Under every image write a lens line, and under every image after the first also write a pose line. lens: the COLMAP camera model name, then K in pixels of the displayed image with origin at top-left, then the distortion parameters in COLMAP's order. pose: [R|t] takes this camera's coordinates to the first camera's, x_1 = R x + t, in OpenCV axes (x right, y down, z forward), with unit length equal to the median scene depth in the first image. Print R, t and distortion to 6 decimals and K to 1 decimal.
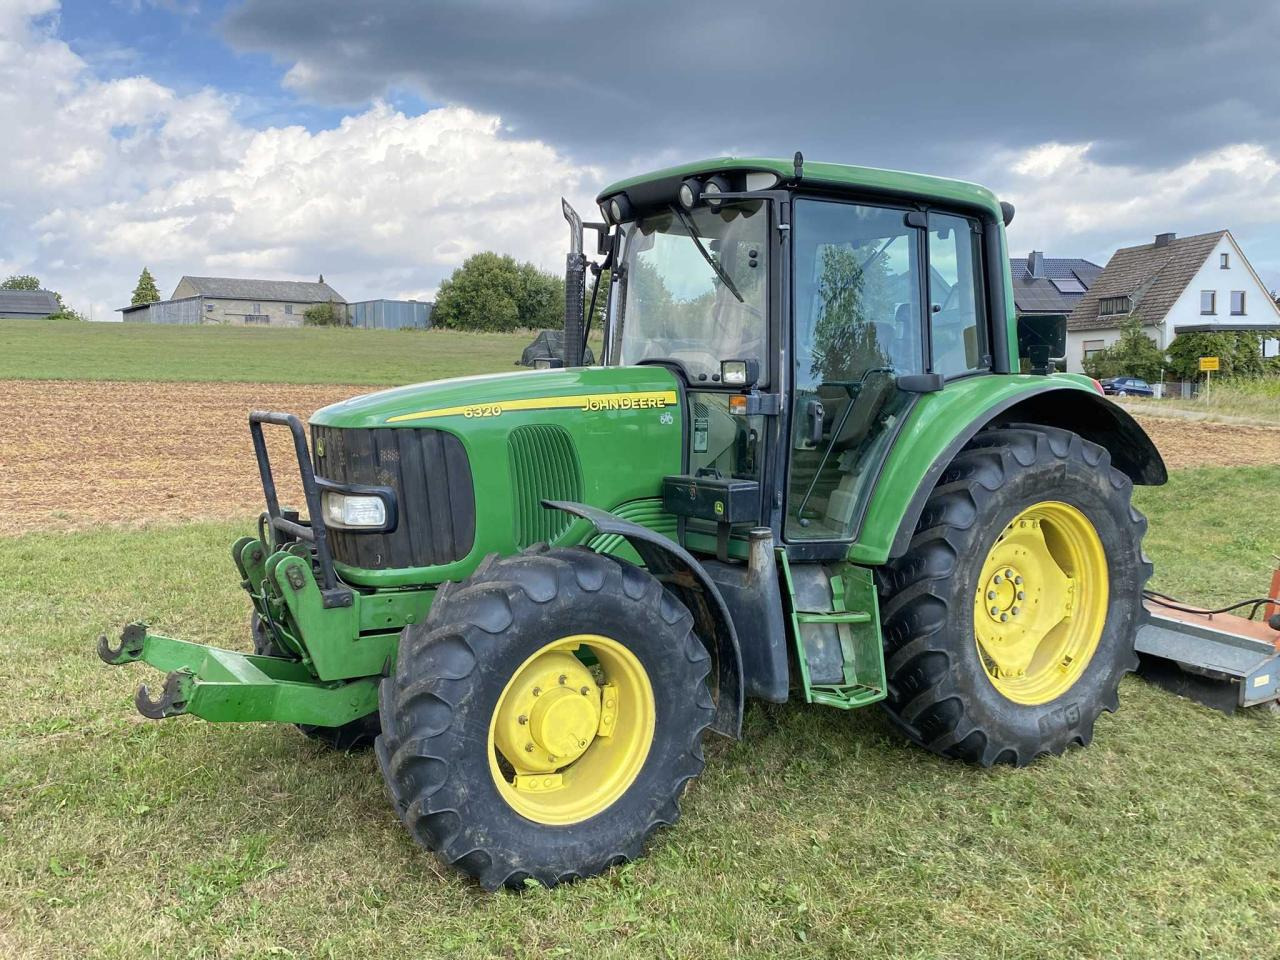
lens RADIAL K [[1099.2, 0, 642.9], [0, 1099.2, 411.8], [0, 0, 1]] dist [0.098846, -0.210120]
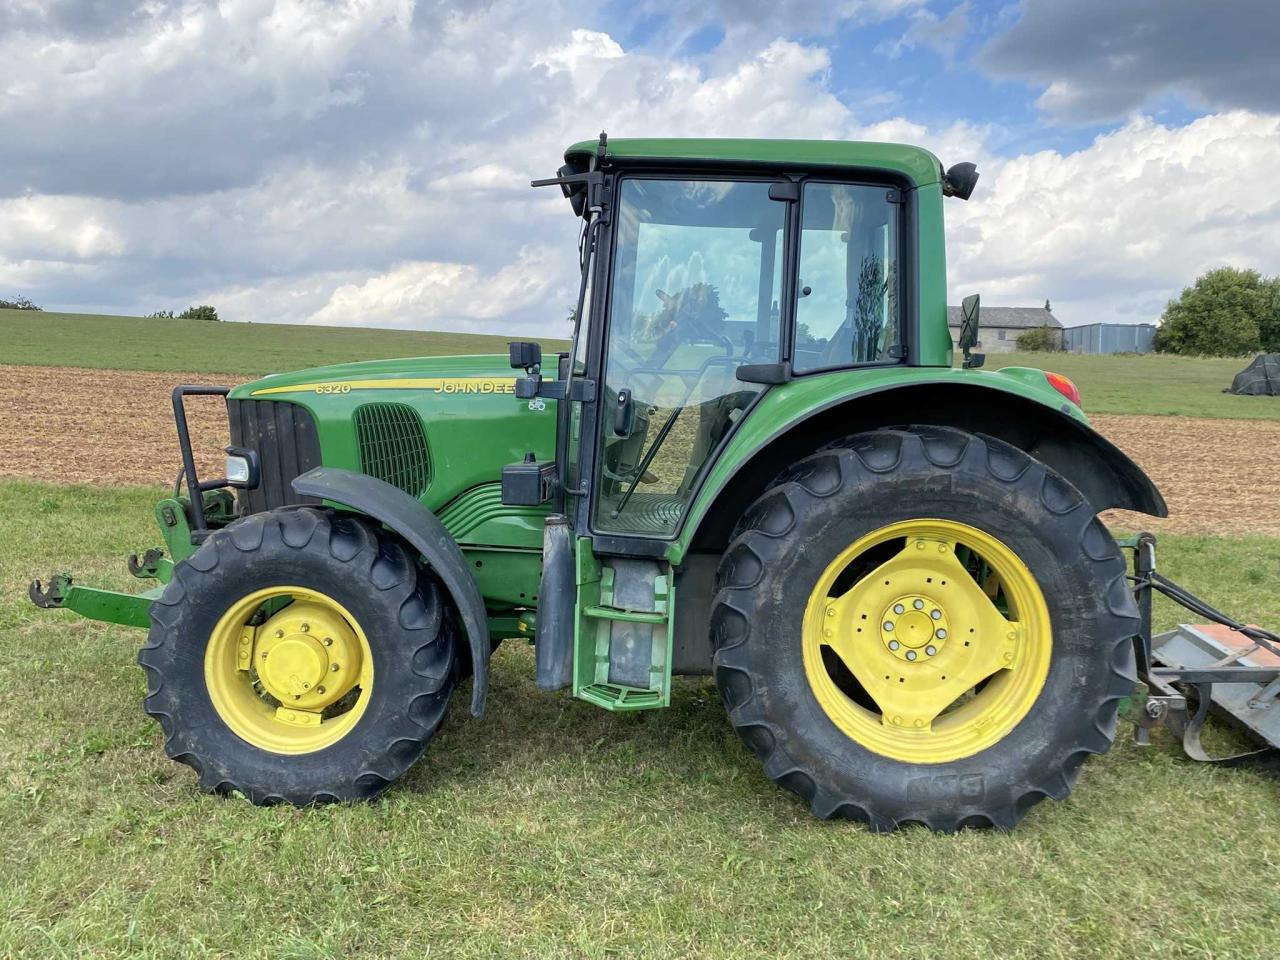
lens RADIAL K [[1115.1, 0, 694.8], [0, 1115.1, 423.0], [0, 0, 1]] dist [0.117965, -0.219403]
pose [[0.837739, 0.033164, -0.545063, 0.719180], [-0.040856, 0.999163, -0.002001, 0.019179], [0.544541, 0.023945, 0.838393, 0.211593]]
